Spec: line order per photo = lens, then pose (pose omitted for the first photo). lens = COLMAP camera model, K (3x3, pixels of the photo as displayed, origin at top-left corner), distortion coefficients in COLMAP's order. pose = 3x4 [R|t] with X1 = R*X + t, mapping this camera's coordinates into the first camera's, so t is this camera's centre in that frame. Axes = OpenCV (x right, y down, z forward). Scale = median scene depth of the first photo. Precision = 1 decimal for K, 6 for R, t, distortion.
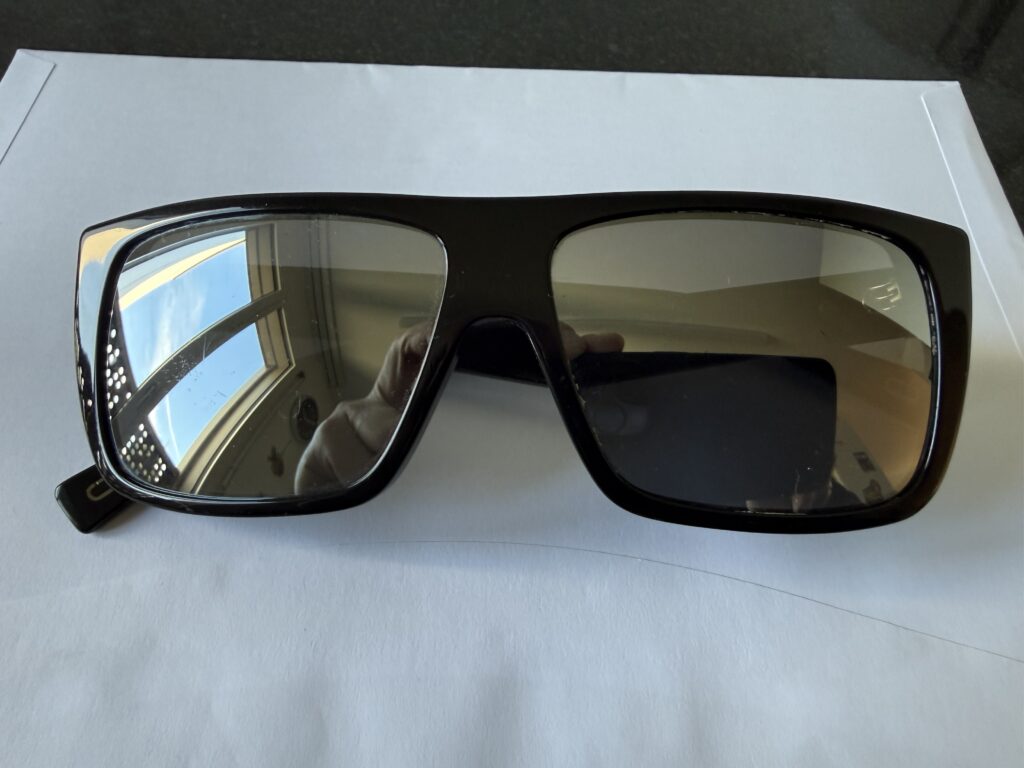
lens RADIAL K [[719.5, 0, 511.7], [0, 719.5, 384.2], [0, 0, 1]] dist [-0.006812, -0.002899]
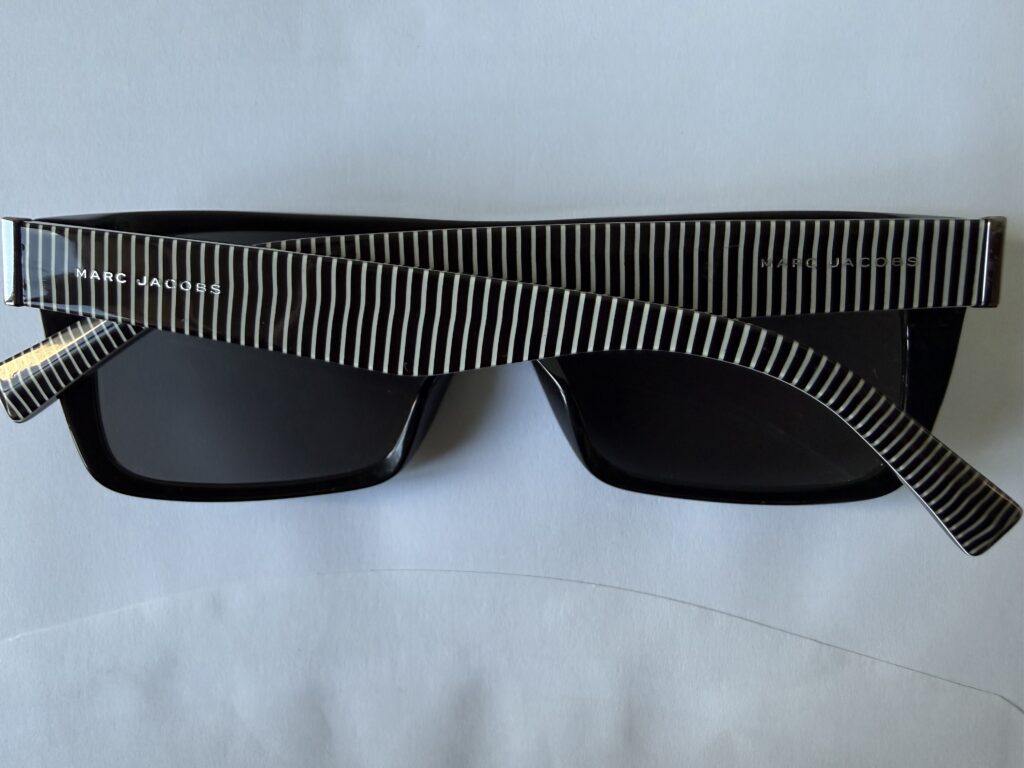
lens RADIAL K [[719.5, 0, 513.0], [0, 719.5, 384.1], [0, 0, 1]] dist [-0.006812, -0.002899]
pose [[0.998668, -0.008234, -0.050934, 0.123559], [0.035070, 0.832403, 0.553059, -0.661568], [0.037844, -0.554109, 0.831584, 0.291119]]
